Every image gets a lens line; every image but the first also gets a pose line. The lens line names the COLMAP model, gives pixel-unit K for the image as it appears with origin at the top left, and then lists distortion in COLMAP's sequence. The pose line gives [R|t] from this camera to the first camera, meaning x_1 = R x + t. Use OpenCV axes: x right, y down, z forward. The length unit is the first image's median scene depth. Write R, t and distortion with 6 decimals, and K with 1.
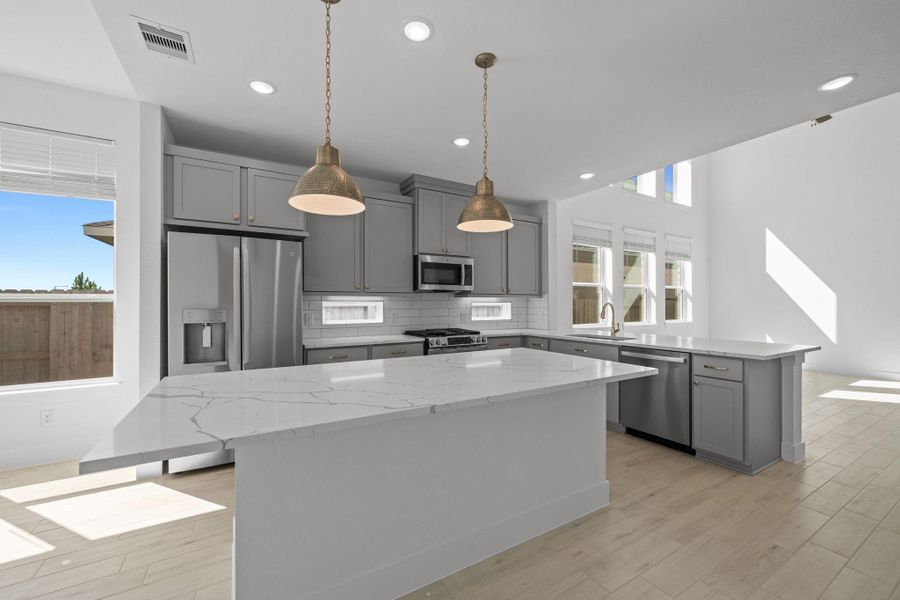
lens RADIAL K [[356.0, 0, 447.0], [0, 356.0, 303.1], [0, 0, 1]] dist [-0.002404, -0.000837]
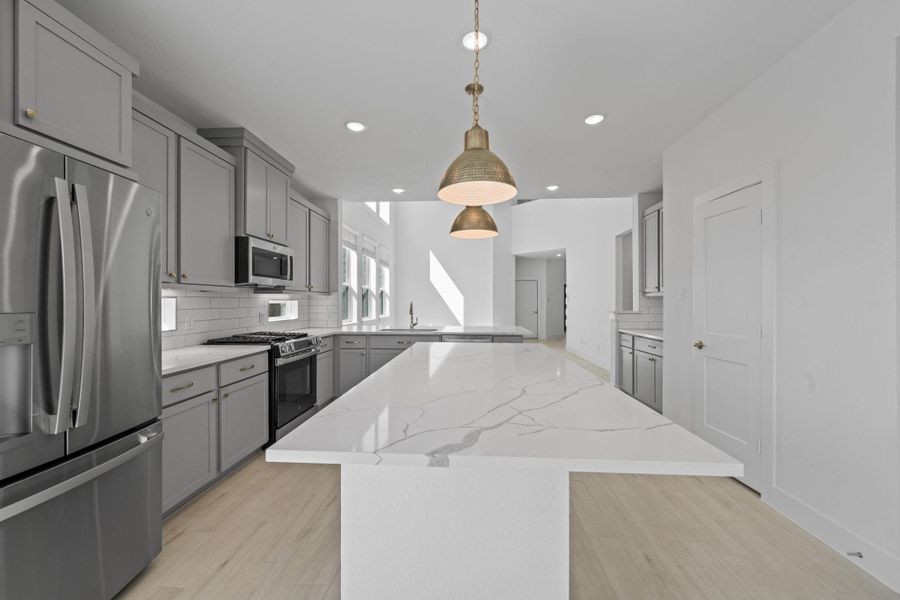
lens RADIAL K [[356.0, 0, 446.9], [0, 356.0, 298.6], [0, 0, 1]] dist [-0.002404, -0.000837]
pose [[0.558613, 0.010203, 0.829366, -0.447819], [-0.004740, 0.999947, -0.009109, 0.000795], [-0.829415, 0.001157, 0.558632, 0.219180]]
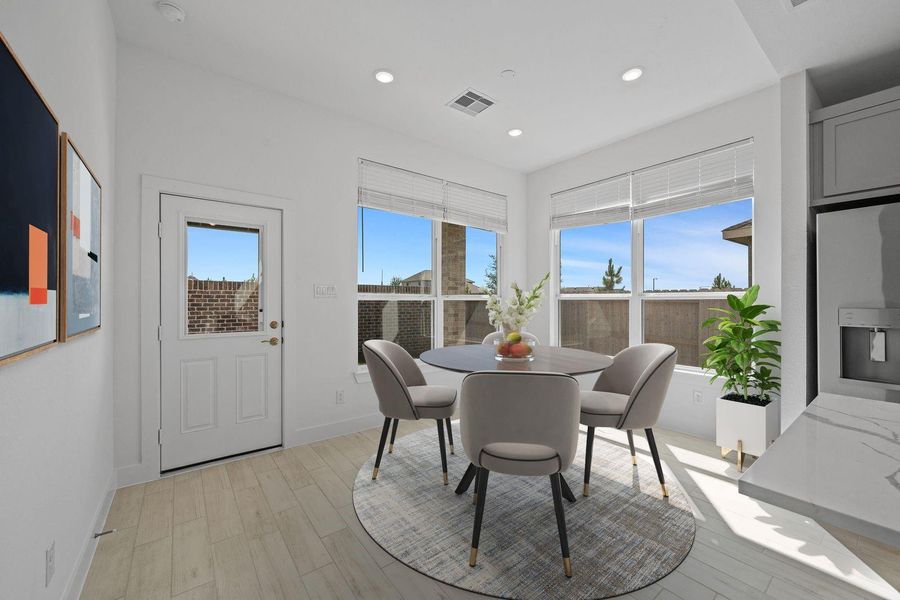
lens RADIAL K [[356.0, 0, 455.0], [0, 356.0, 298.3], [0, 0, 1]] dist [-0.002404, -0.000837]
pose [[0.129672, -0.005643, -0.991541, -0.046566], [0.000118, 0.999984, -0.005676, -0.000151], [0.991557, 0.000619, 0.129671, 0.033475]]
